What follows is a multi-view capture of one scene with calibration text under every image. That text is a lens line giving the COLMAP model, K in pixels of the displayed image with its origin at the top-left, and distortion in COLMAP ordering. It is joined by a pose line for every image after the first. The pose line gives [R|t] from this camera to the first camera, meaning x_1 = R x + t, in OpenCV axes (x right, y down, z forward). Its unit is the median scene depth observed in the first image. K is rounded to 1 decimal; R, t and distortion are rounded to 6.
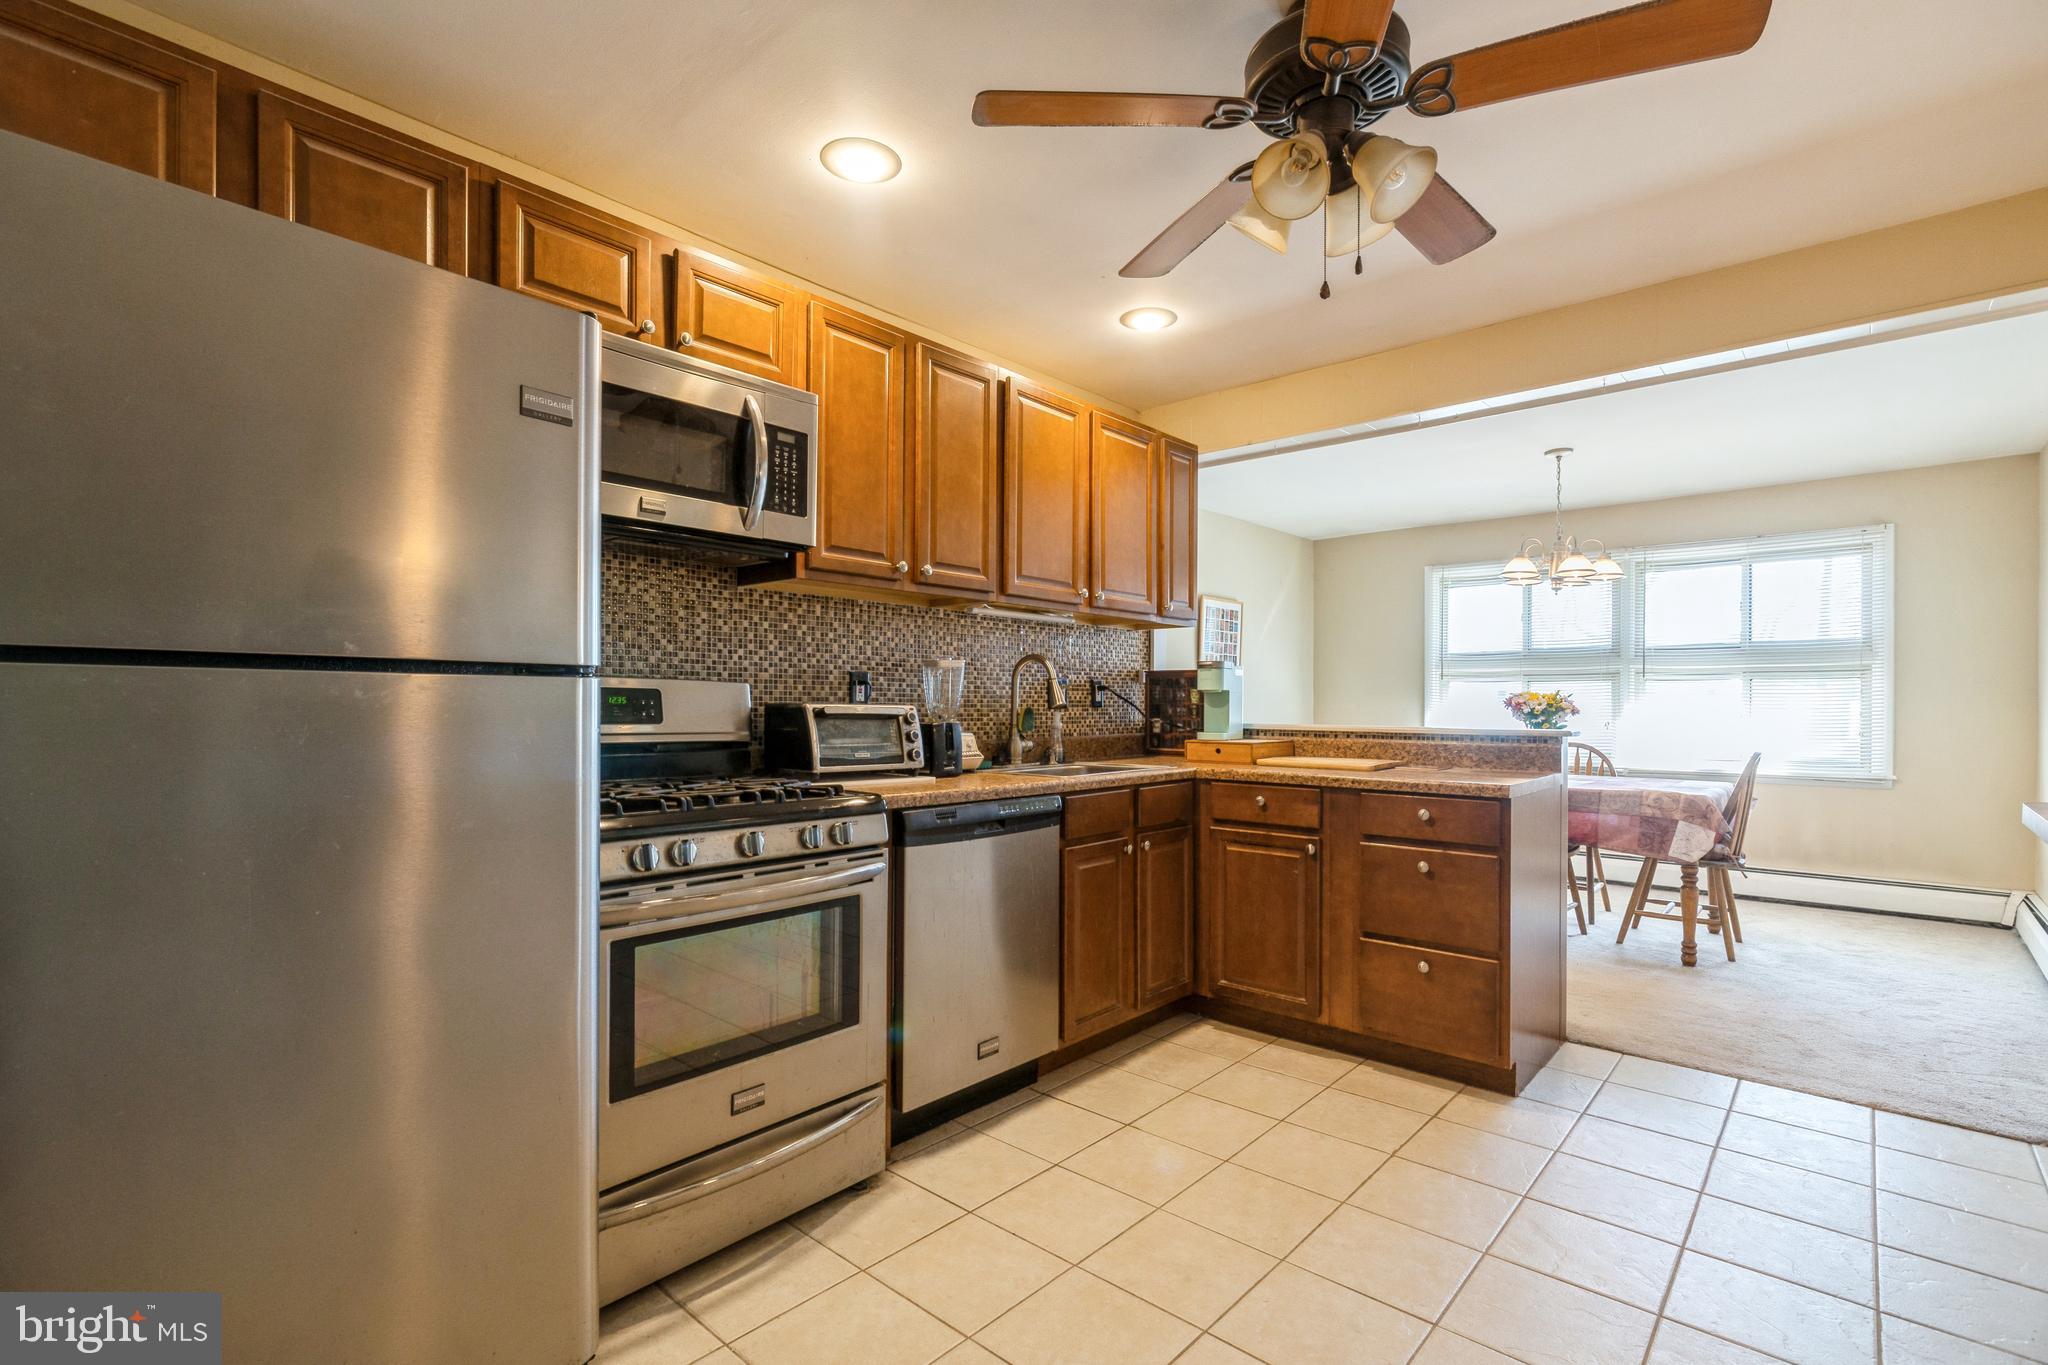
lens RADIAL K [[945.6, 0, 1013.4], [0, 945.6, 710.1], [0, 0, 1]] dist [-0.000771, -0.000207]
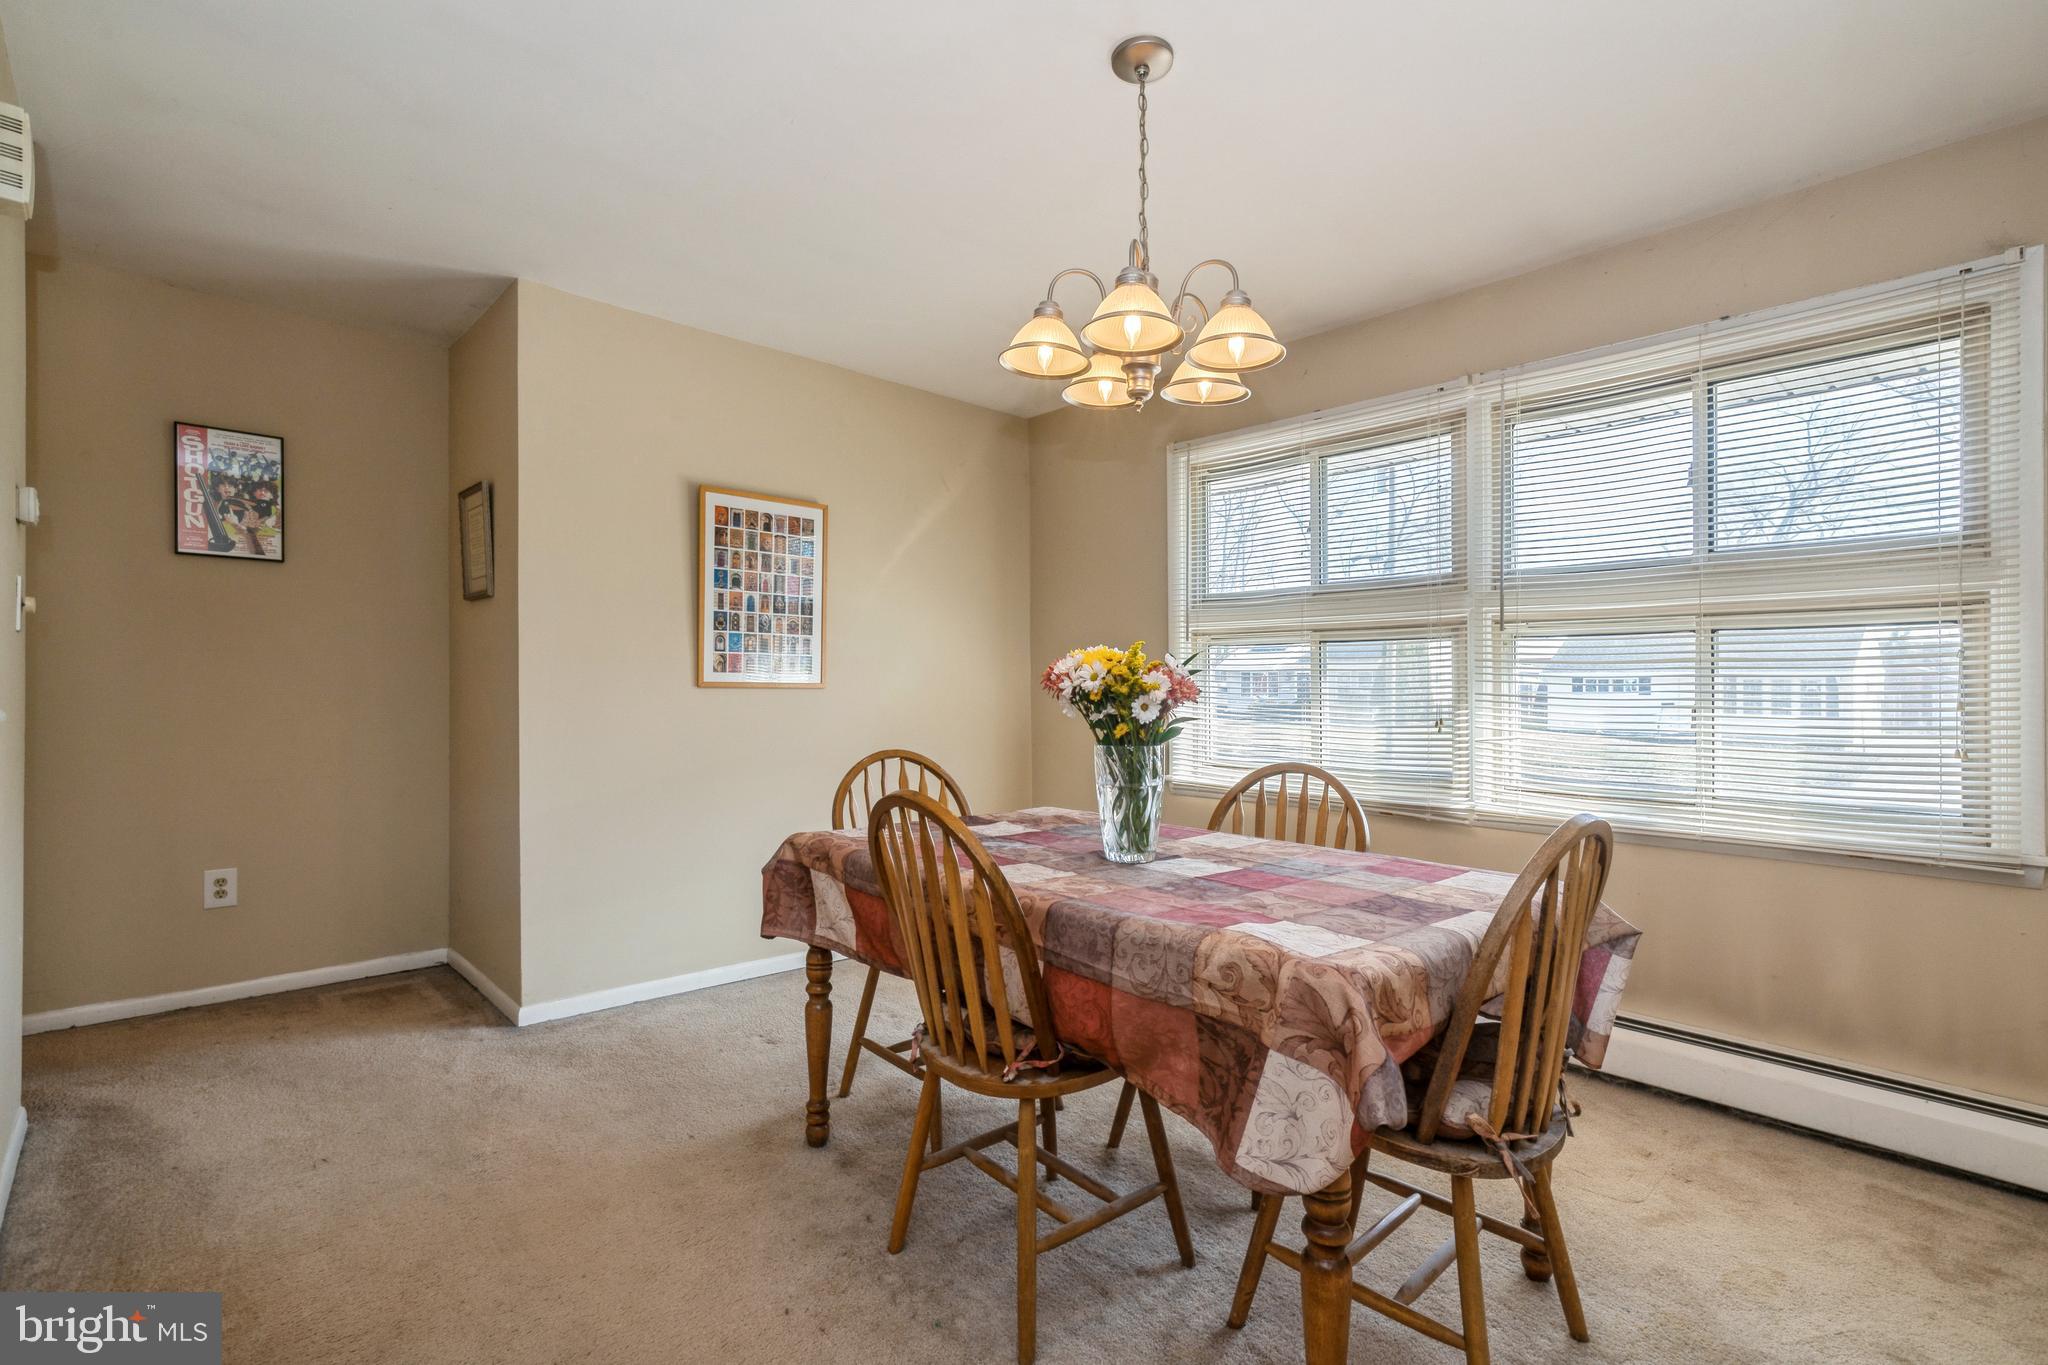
lens RADIAL K [[945.6, 0, 1022.6], [0, 945.6, 681.4], [0, 0, 1]] dist [-0.000771, -0.000207]
pose [[0.995963, 0.005865, -0.089568, 0.505449], [-0.007255, 0.999858, -0.015203, 0.001360], [0.089467, 0.015792, 0.995865, 0.530347]]
